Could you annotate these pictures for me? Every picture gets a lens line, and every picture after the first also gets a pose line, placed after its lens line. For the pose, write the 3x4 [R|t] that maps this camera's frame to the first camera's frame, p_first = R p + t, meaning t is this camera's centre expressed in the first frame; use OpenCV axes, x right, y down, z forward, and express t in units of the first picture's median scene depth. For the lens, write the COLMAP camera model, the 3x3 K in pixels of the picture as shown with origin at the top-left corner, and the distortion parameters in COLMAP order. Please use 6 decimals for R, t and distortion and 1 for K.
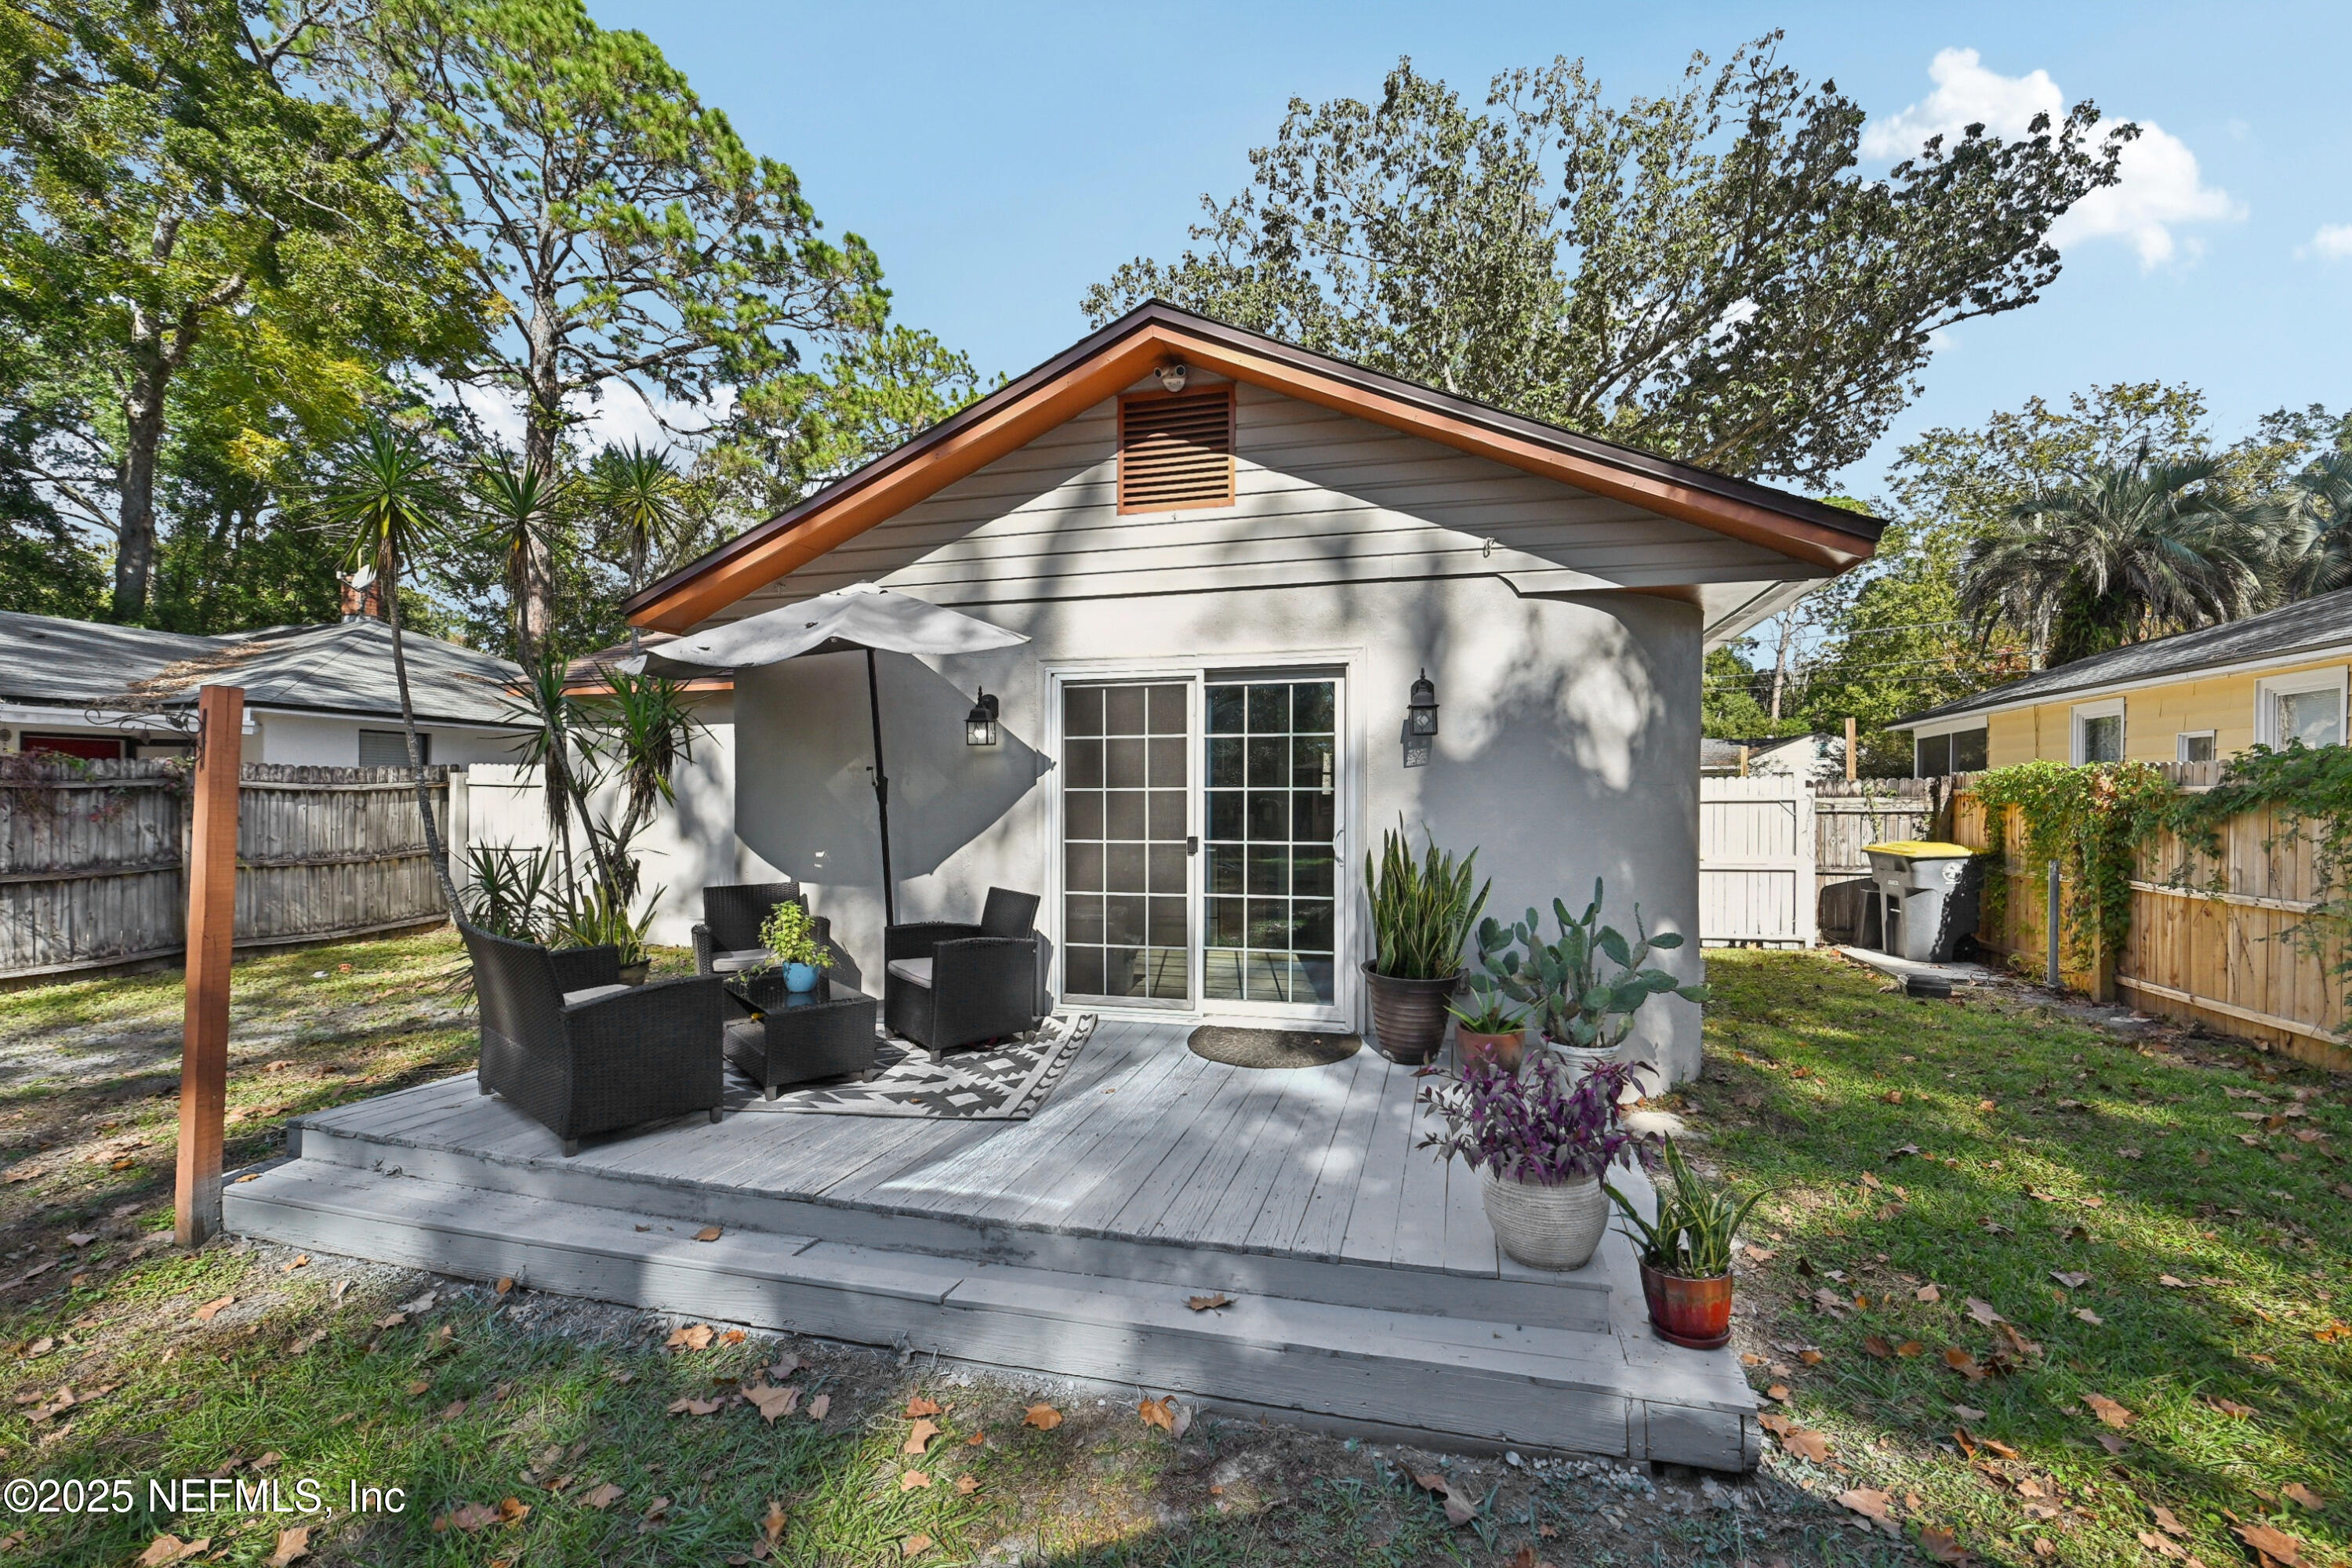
lens RADIAL K [[946.8, 0, 1184.9], [0, 946.8, 811.3], [0, 0, 1]] dist [-0.001714, 0.000438]
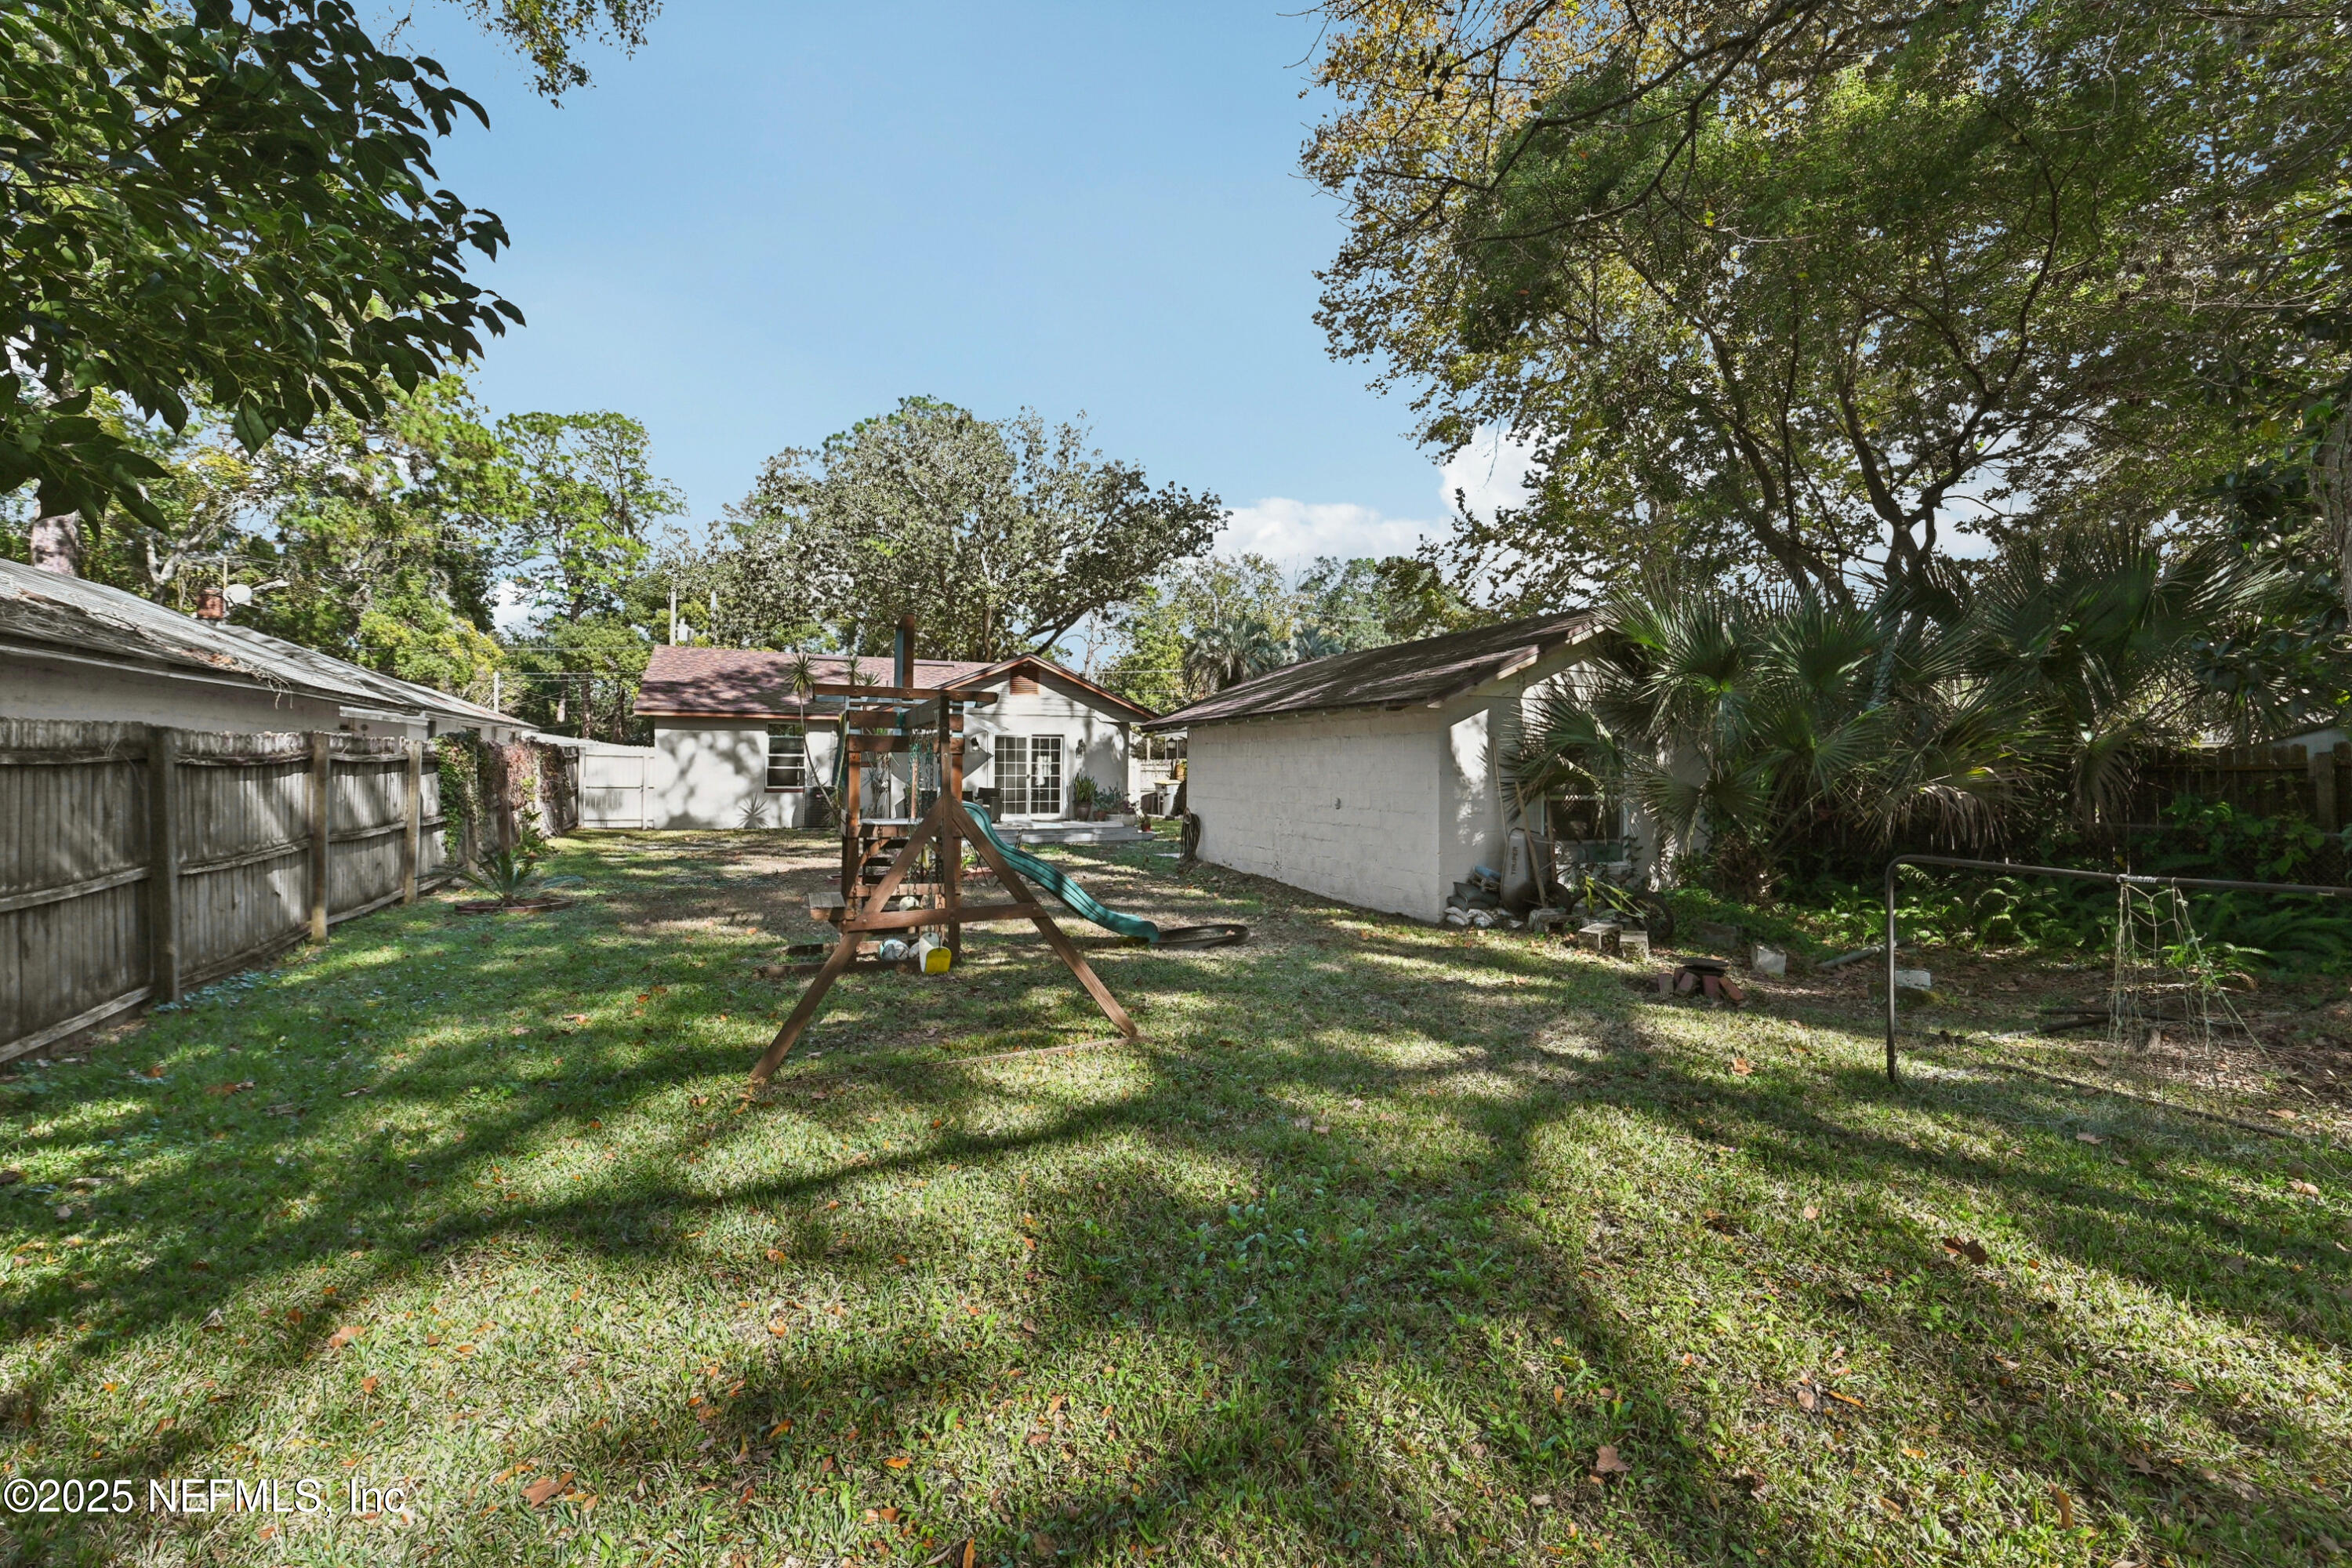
lens RADIAL K [[958.5, 0, 1193.4], [0, 958.5, 781.6], [0, 0, 1]] dist [-0.000661, 0.000084]
pose [[0.773020, -0.006338, 0.634350, -2.042363], [0.004026, 0.999979, 0.005085, 0.040578], [-0.634369, -0.001377, 0.773029, -2.628196]]
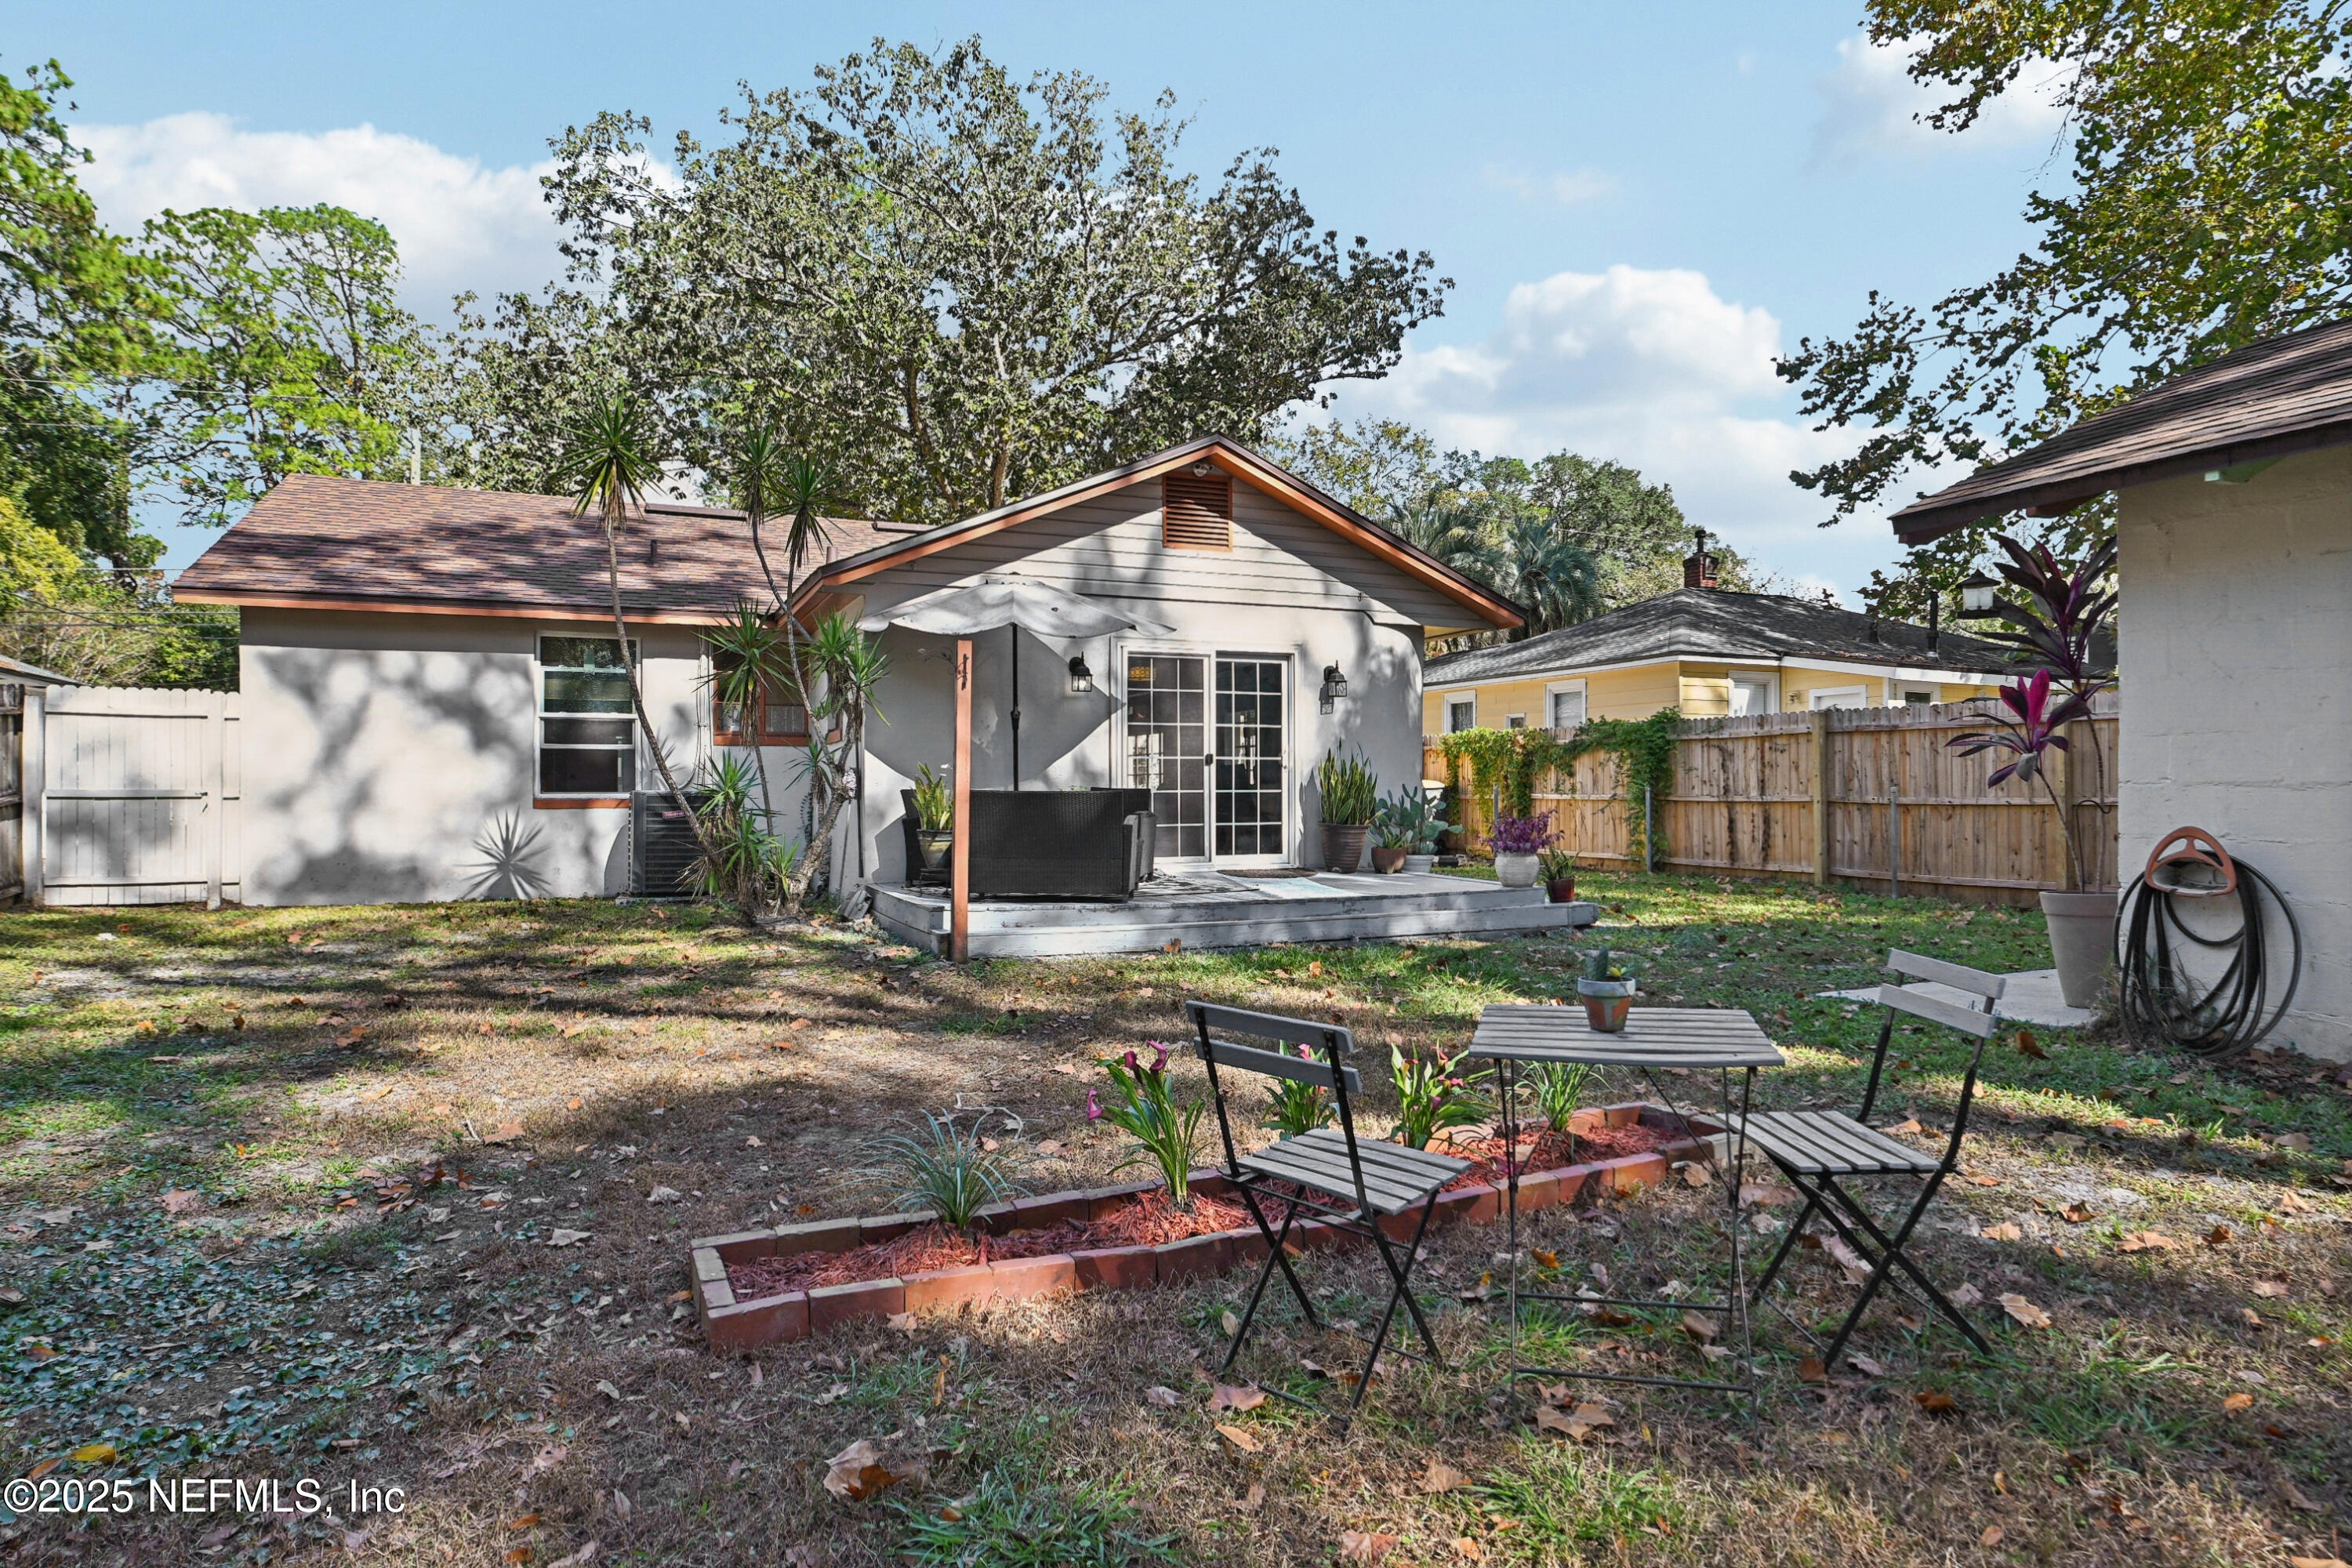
lens RADIAL K [[1343.0, 0, 1176.0], [0, 1343.0, 784.0], [0, 0, 1]] dist [-0.001225, 0.032809]
pose [[0.780760, 0.001588, 0.624829, -1.435661], [0.008360, 0.999881, -0.012988, 0.105270], [-0.624775, 0.015364, 0.780654, -0.734519]]
